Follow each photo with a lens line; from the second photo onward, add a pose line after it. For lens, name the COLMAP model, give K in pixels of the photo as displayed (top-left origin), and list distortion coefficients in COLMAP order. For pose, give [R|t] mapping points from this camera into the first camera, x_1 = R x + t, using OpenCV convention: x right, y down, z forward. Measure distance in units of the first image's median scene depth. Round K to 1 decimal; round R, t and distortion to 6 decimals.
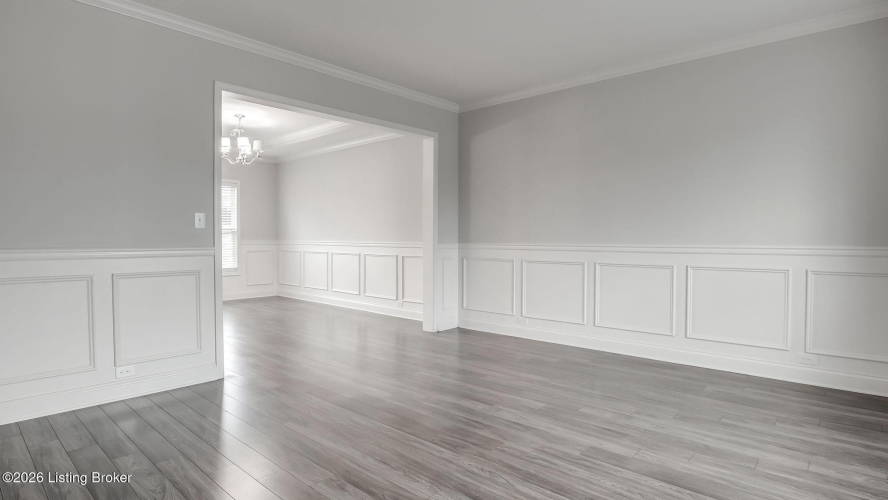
lens RADIAL K [[461.0, 0, 451.8], [0, 461.0, 250.4], [0, 0, 1]] dist [-0.040959, 0.000254]
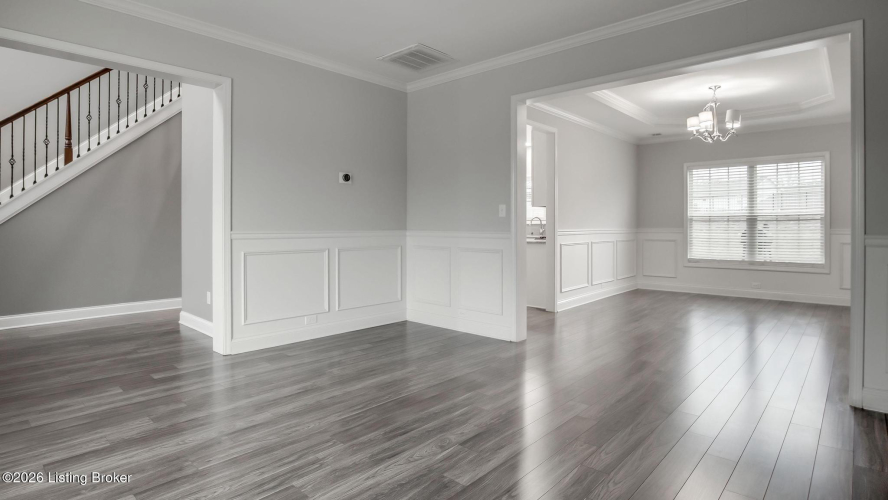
lens RADIAL K [[461.0, 0, 451.8], [0, 461.0, 250.4], [0, 0, 1]] dist [-0.040959, 0.000254]
pose [[0.001852, 0.052336, -0.998628, 0.460965], [-0.026854, 0.998272, 0.052267, -0.012842], [0.999638, 0.026721, 0.003254, 0.541889]]
